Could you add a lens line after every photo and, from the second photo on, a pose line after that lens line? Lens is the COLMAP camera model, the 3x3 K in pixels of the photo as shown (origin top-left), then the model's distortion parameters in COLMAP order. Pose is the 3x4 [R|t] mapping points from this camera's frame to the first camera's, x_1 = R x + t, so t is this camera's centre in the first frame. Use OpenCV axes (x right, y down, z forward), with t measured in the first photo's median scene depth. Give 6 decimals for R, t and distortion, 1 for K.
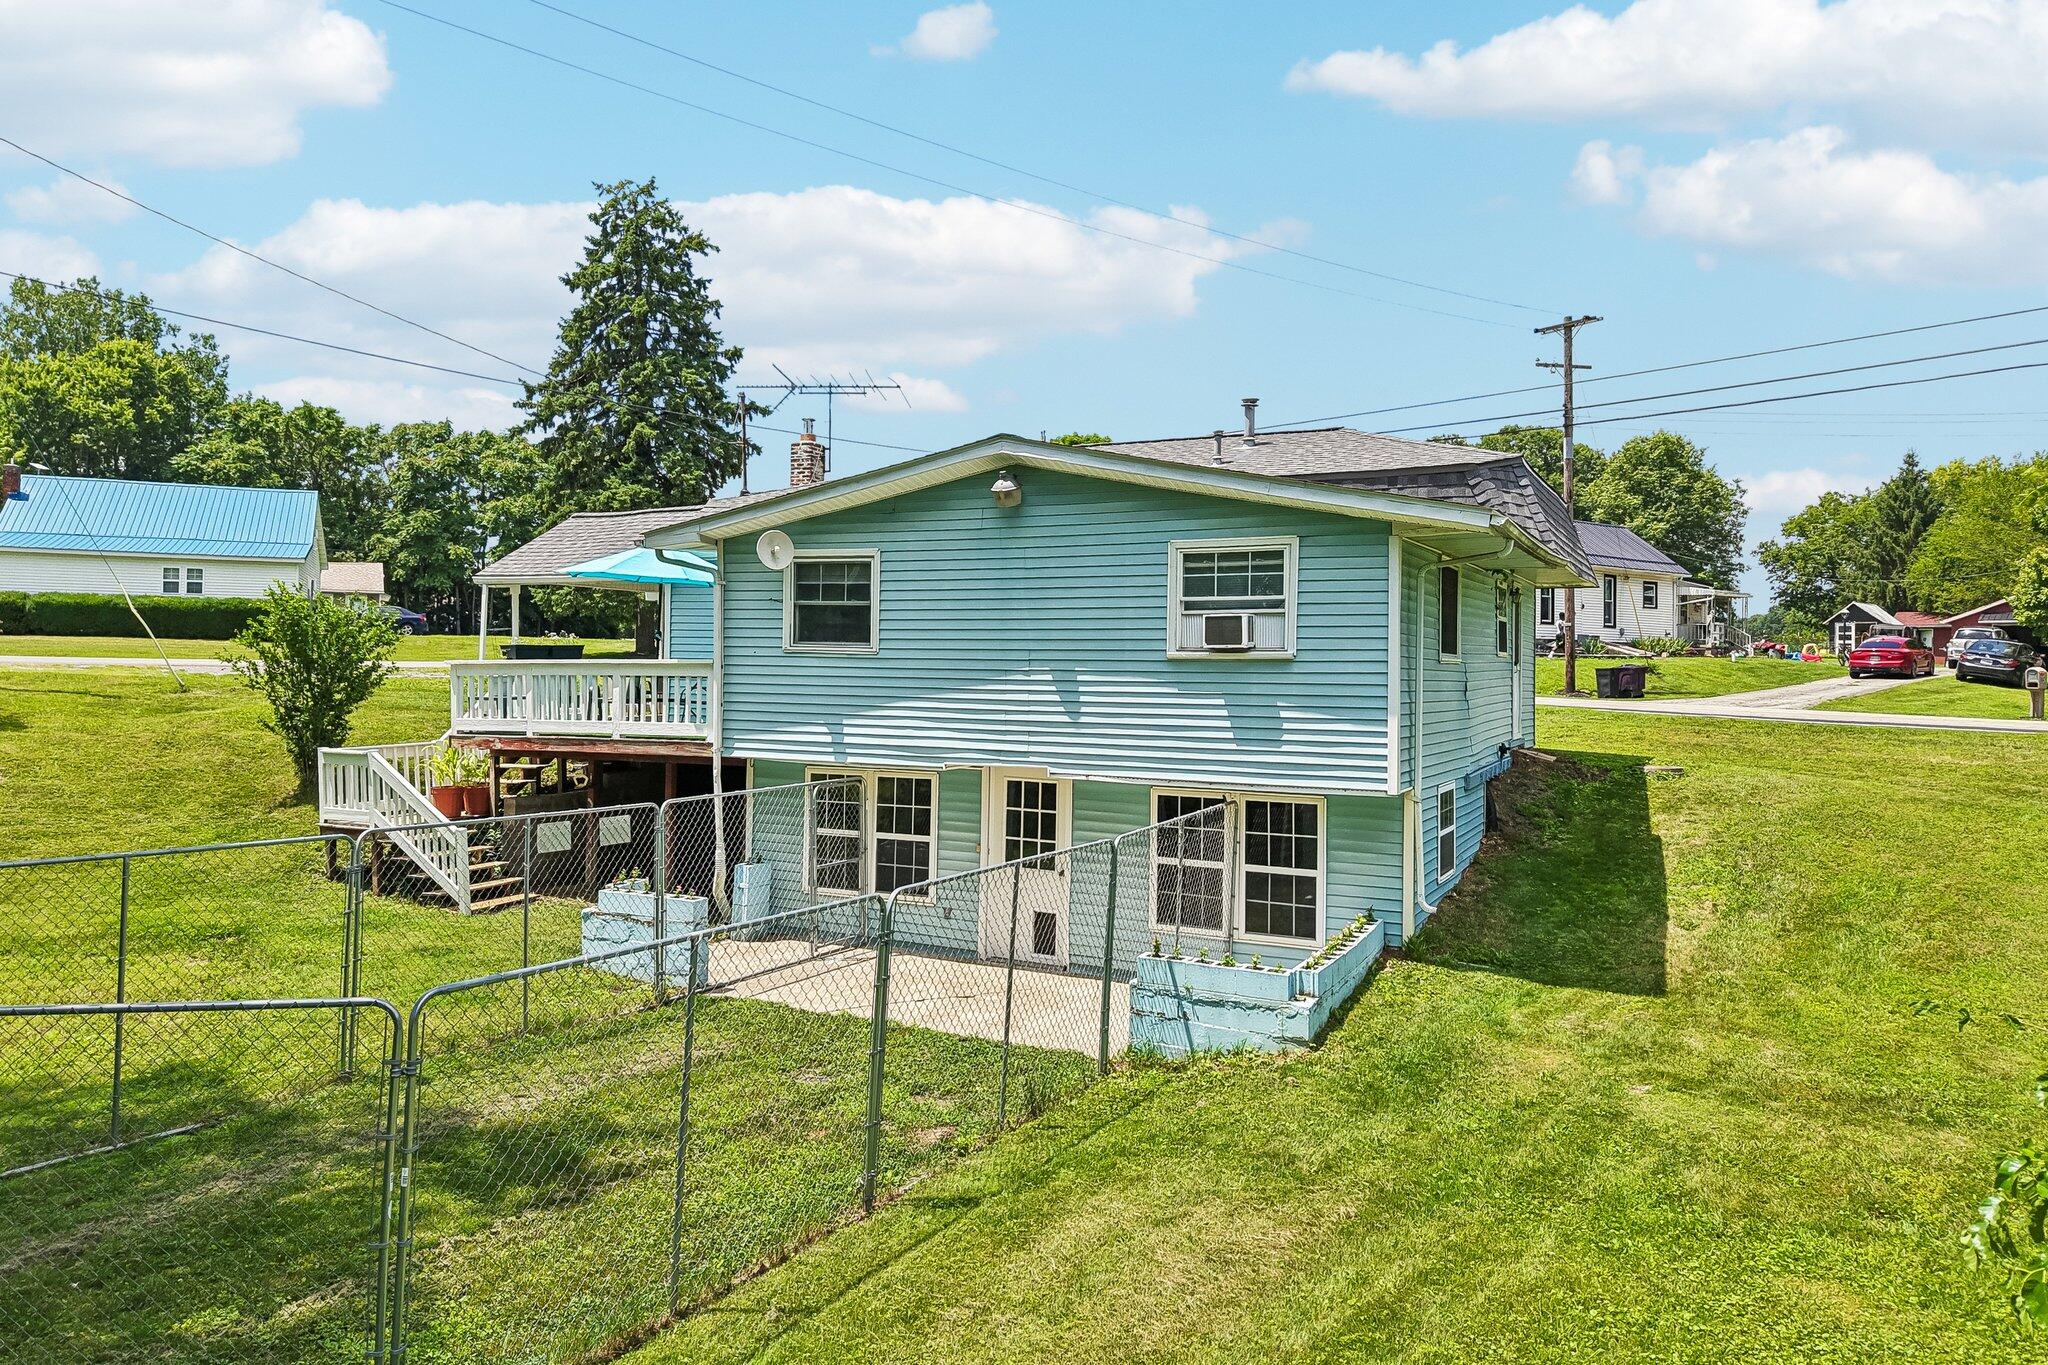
lens RADIAL K [[1383.6, 0, 1037.4], [0, 1383.6, 666.0], [0, 0, 1]] dist [0.007194, -0.001264]
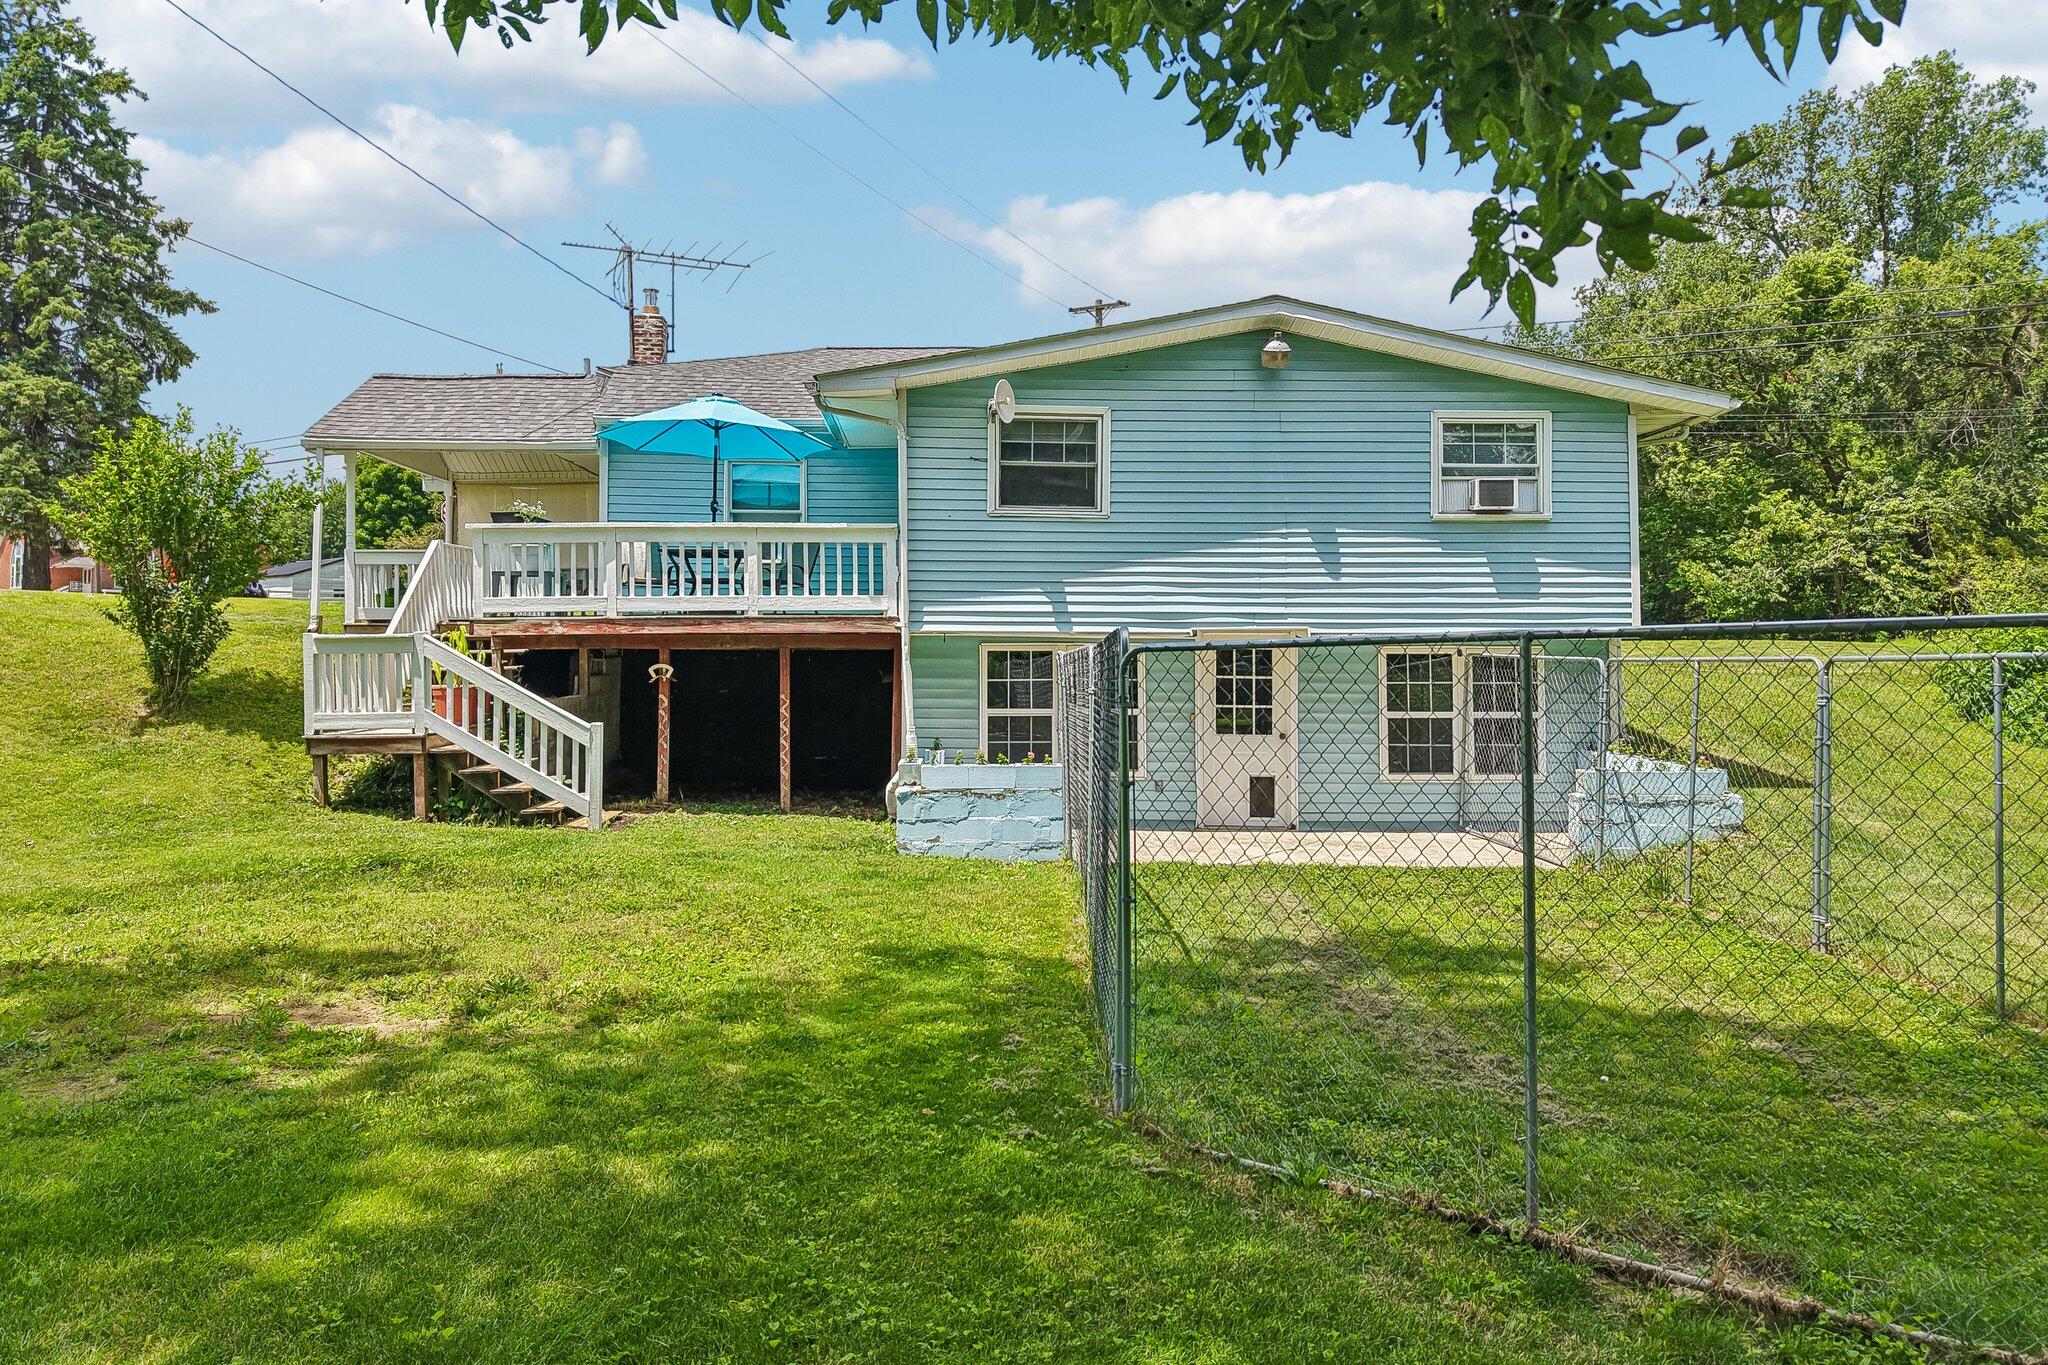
lens RADIAL K [[1383.6, 0, 1031.3], [0, 1383.6, 674.6], [0, 0, 1]] dist [0.007194, -0.001264]
pose [[0.877765, -0.016141, 0.478820, -0.623828], [0.008755, 0.999806, 0.017655, 0.082983], [-0.479012, -0.011305, 0.877736, 0.185042]]
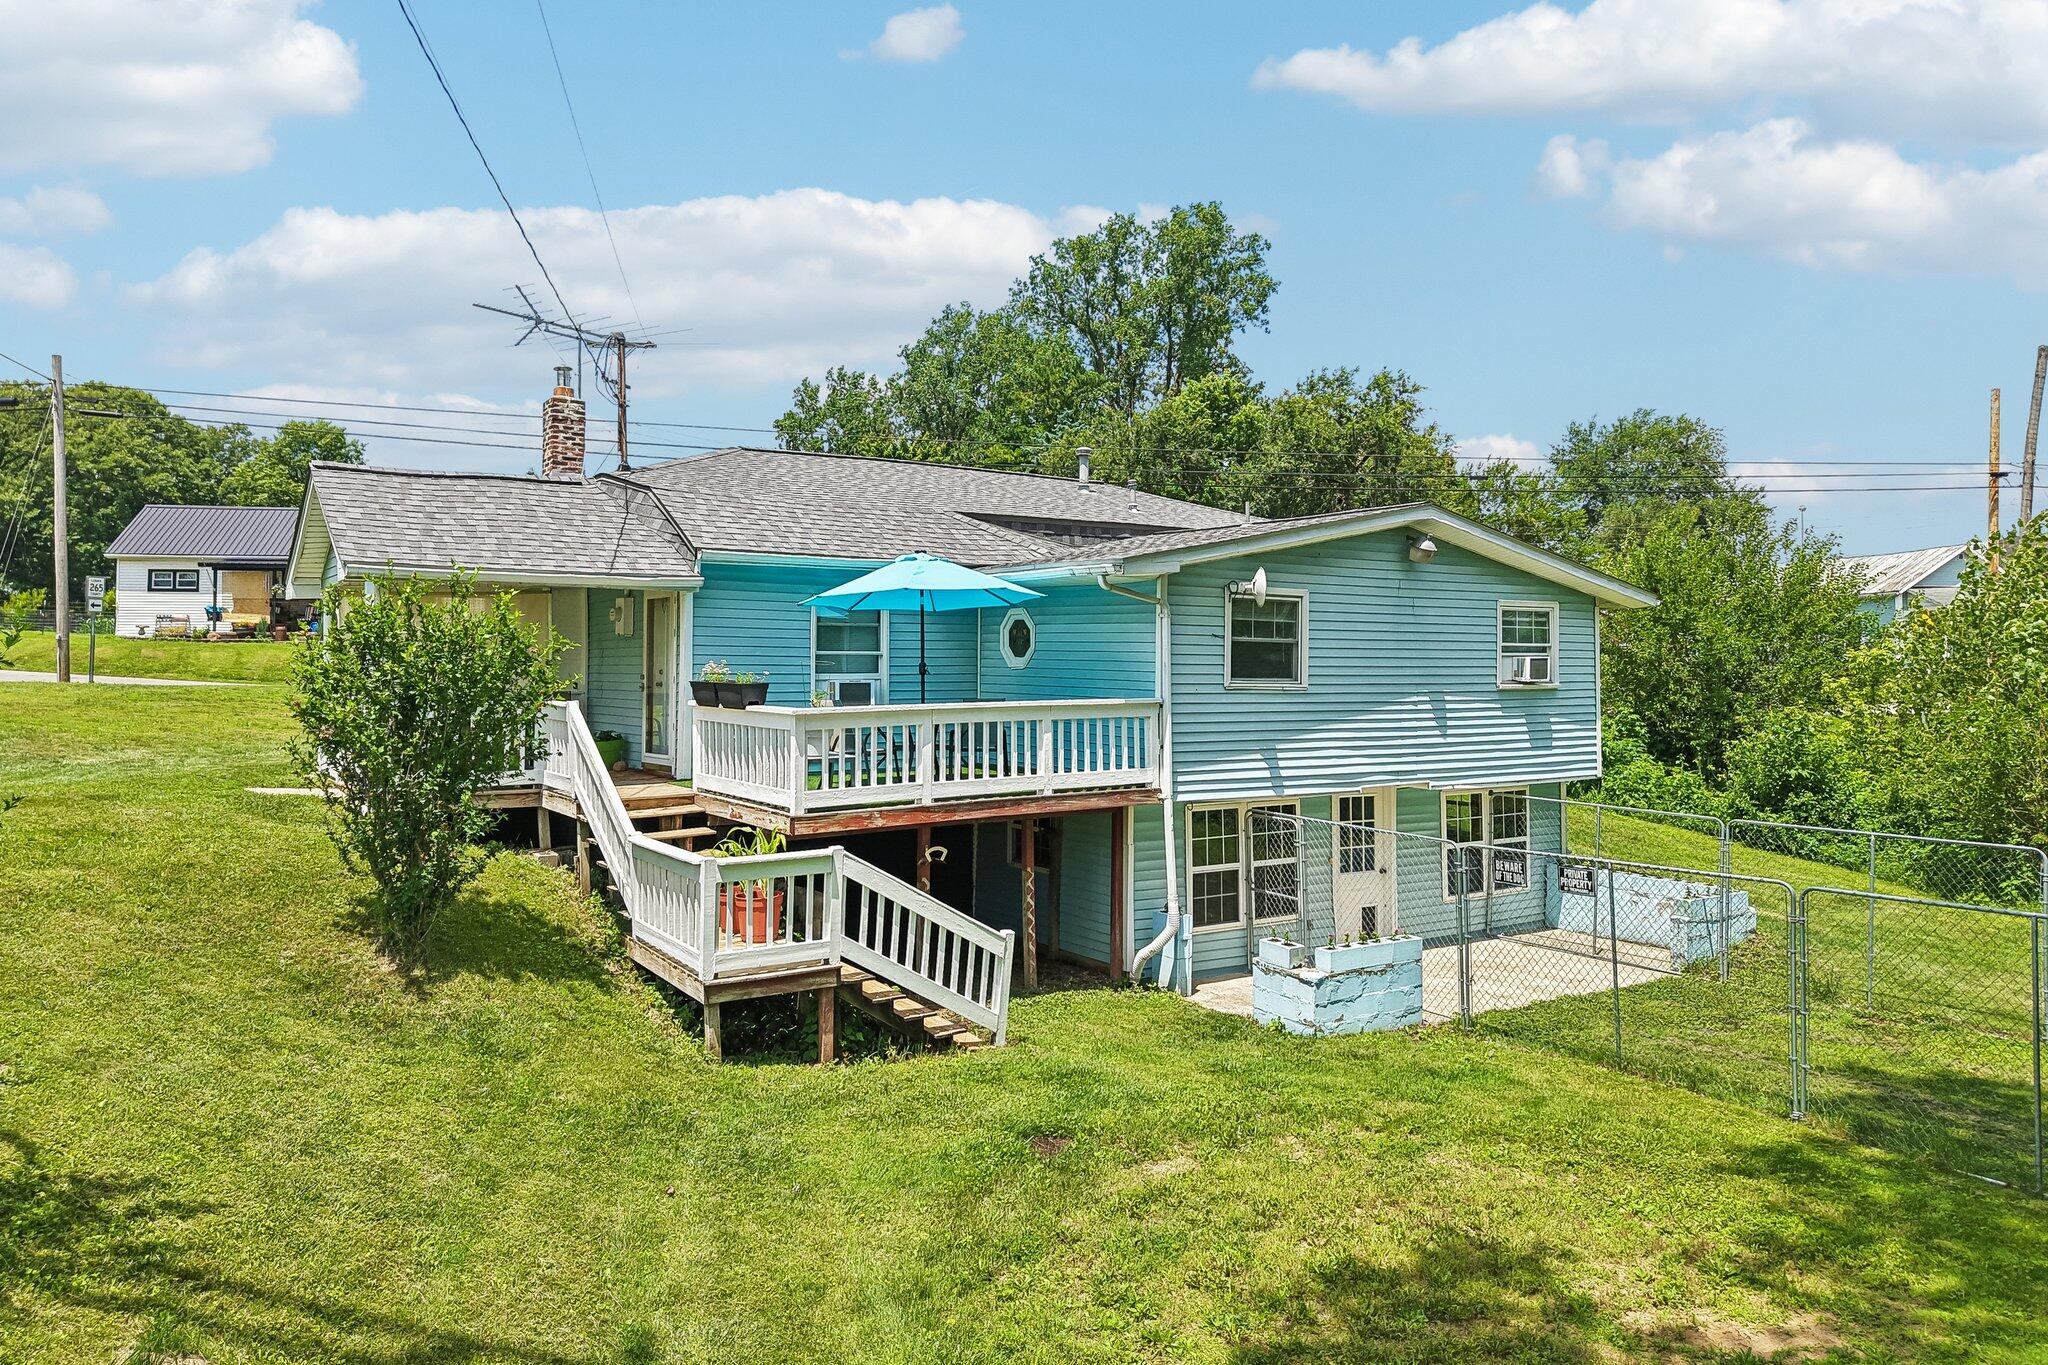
lens RADIAL K [[1383.6, 0, 1010.3], [0, 1383.6, 672.8], [0, 0, 1]] dist [0.007194, -0.001264]
pose [[0.502456, -0.013484, 0.864497, -1.145232], [0.001399, 0.999890, 0.014782, -0.037392], [-0.864601, -0.006218, 0.502420, 0.666849]]
